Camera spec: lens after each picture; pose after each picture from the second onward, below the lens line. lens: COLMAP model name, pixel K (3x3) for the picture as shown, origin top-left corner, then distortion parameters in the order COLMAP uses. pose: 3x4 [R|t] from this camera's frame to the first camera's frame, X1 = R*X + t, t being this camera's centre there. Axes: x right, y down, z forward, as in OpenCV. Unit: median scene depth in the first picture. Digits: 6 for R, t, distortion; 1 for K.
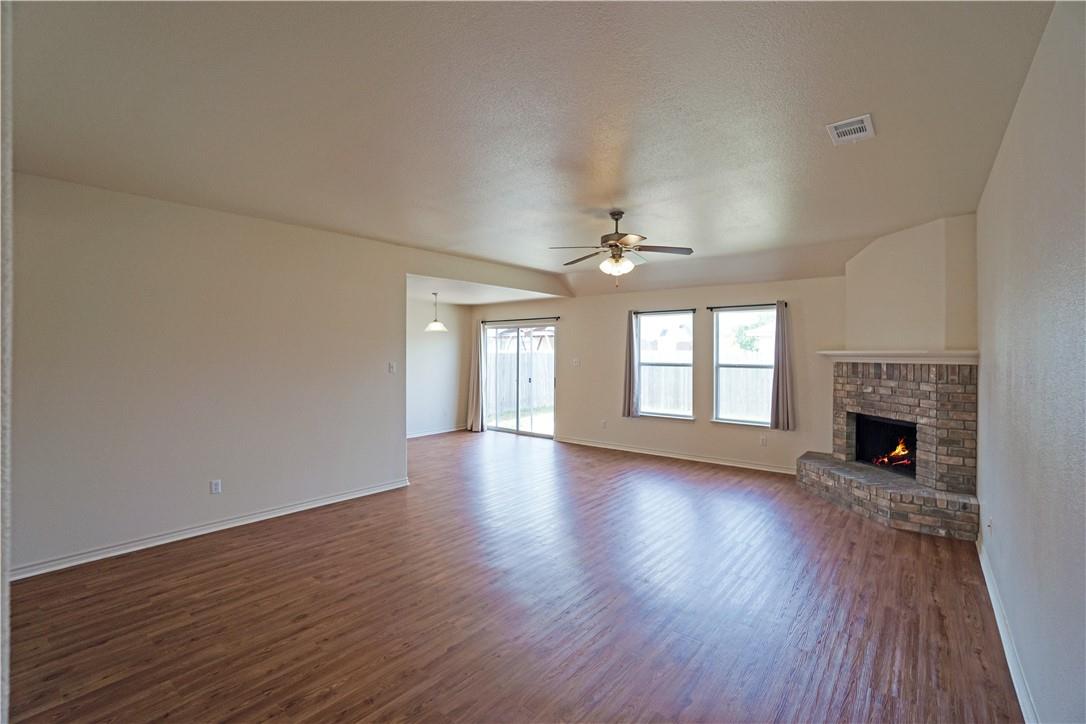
lens RADIAL K [[482.2, 0, 543.4], [0, 482.2, 354.7], [0, 0, 1]] dist [-0.020700, 0.000845]
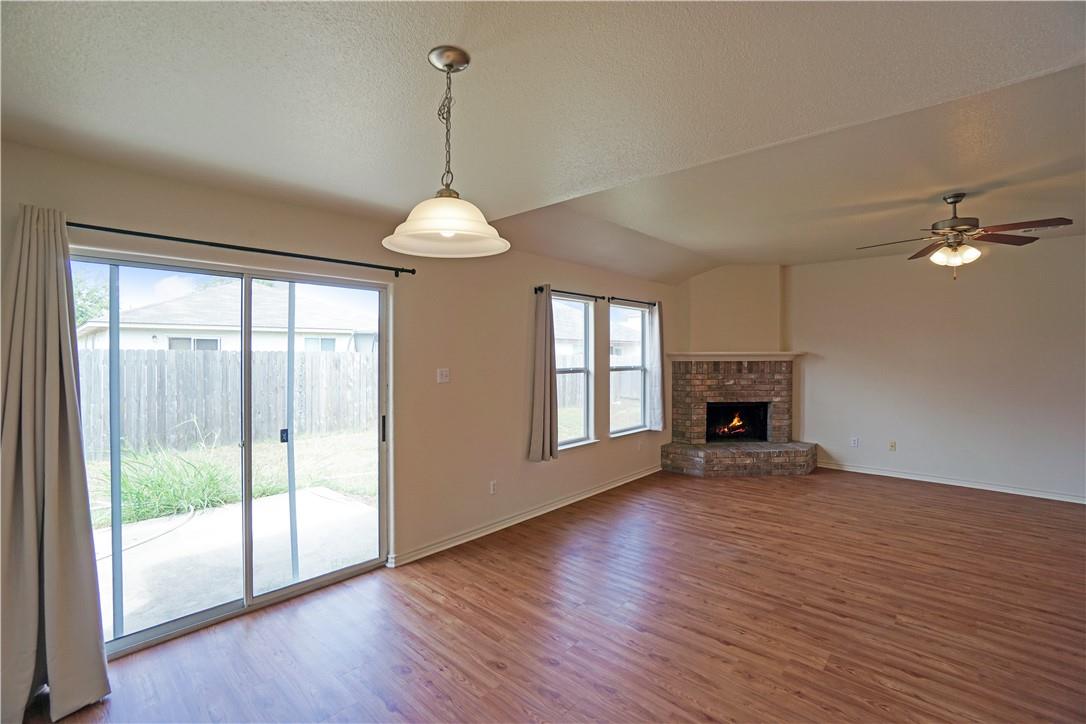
lens RADIAL K [[482.2, 0, 532.9], [0, 482.2, 355.0], [0, 0, 1]] dist [-0.020700, 0.000845]
pose [[0.062142, -0.005915, 0.998050, -0.594511], [0.004891, 0.999972, 0.005622, -0.008956], [-0.998055, 0.004532, 0.062170, 1.354558]]
